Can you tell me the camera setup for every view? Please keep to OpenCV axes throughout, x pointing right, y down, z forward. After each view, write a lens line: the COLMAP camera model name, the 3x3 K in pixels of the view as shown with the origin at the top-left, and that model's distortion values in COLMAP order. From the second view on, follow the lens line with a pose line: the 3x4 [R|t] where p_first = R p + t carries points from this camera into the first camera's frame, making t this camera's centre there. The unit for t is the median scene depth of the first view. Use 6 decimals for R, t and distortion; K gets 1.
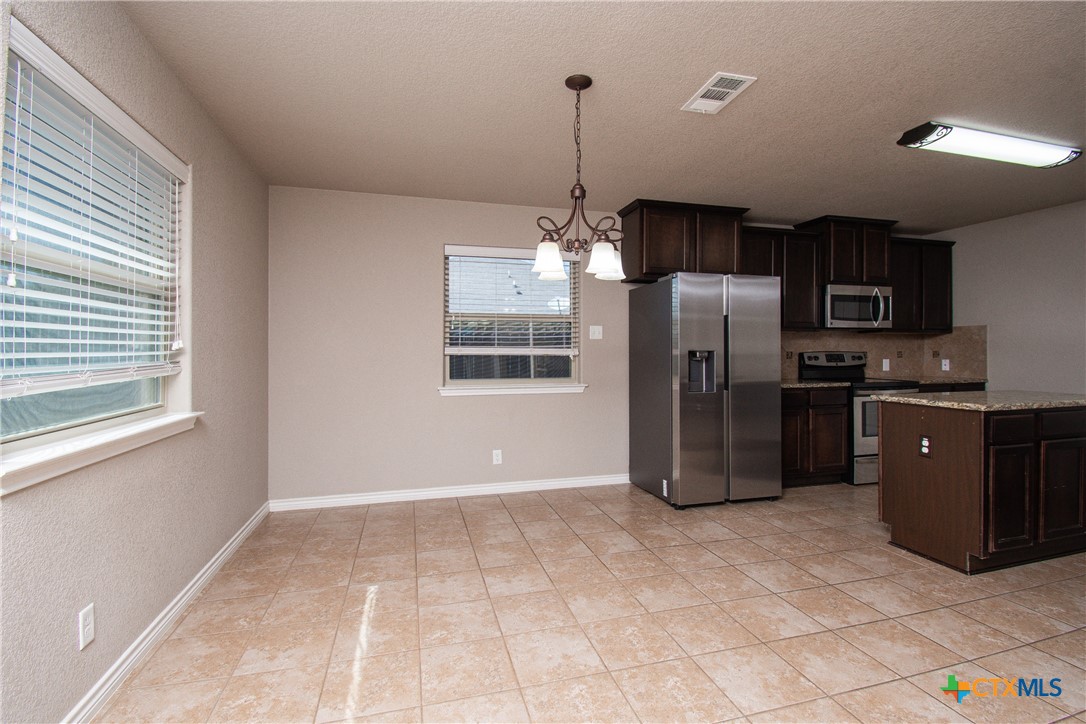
lens RADIAL K [[497.2, 0, 549.1], [0, 497.2, 351.5], [0, 0, 1]] dist [0.003903, -0.017735]
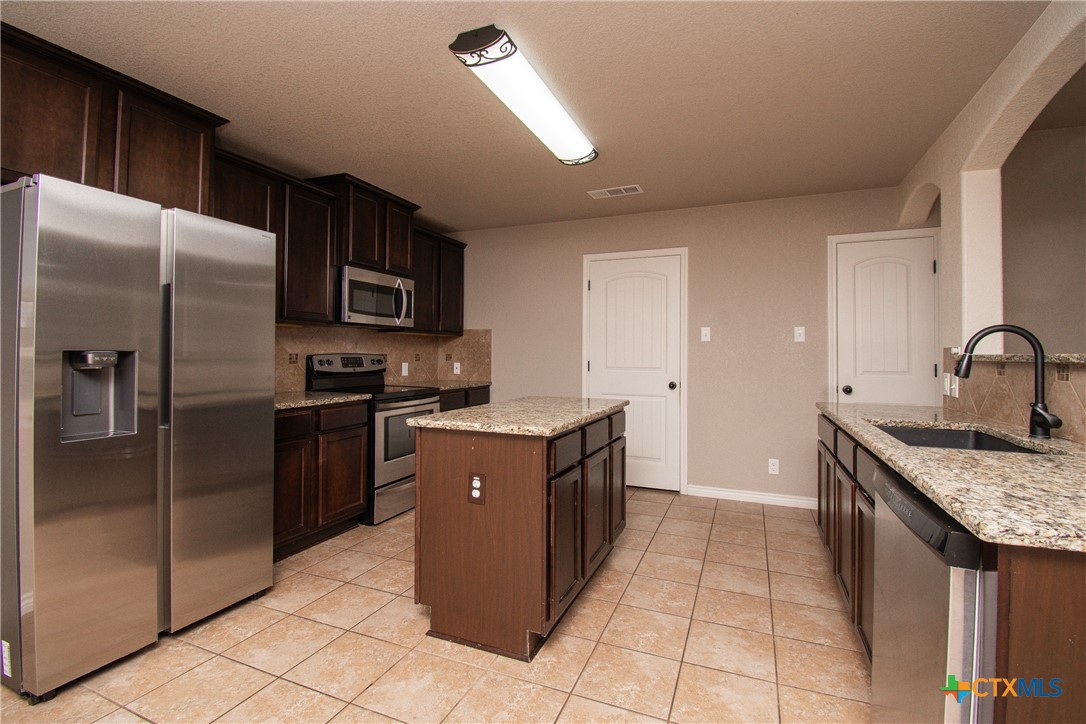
lens RADIAL K [[476.0, 0, 537.7], [0, 476.0, 350.9], [0, 0, 1]] dist [0.009827, -0.018960]
pose [[0.618834, 0.013244, 0.785410, 0.180054], [-0.009450, 0.999911, -0.009416, -0.000187], [-0.785465, -0.001595, 0.618904, 0.332569]]
